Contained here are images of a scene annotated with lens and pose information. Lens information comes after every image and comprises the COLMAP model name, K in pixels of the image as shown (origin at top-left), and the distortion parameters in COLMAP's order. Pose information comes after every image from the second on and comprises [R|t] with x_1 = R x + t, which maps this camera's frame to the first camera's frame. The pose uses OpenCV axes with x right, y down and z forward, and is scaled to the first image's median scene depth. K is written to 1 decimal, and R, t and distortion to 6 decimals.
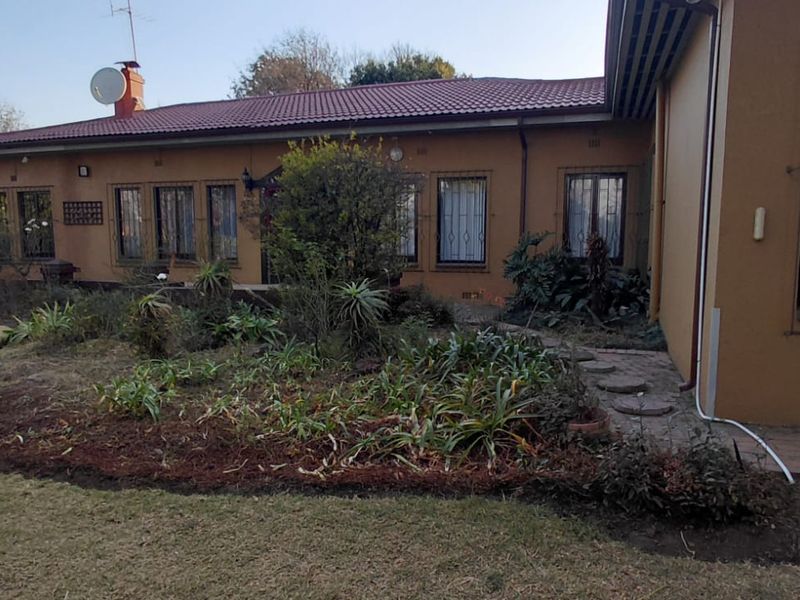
lens RADIAL K [[611.7, 0, 397.2], [0, 611.7, 318.4], [0, 0, 1]] dist [0.000625, 0.004530]
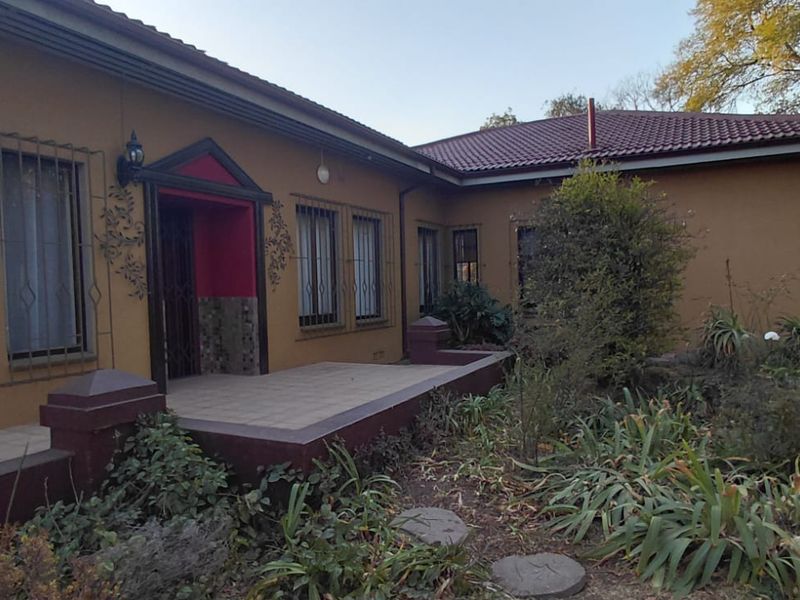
lens RADIAL K [[611.7, 0, 397.2], [0, 611.7, 318.4], [0, 0, 1]] dist [0.000625, 0.004530]
pose [[0.152301, -0.054567, 0.986827, -0.610337], [0.141327, 0.989416, 0.032899, -0.096219], [-0.978177, 0.134455, 0.158401, 0.707769]]
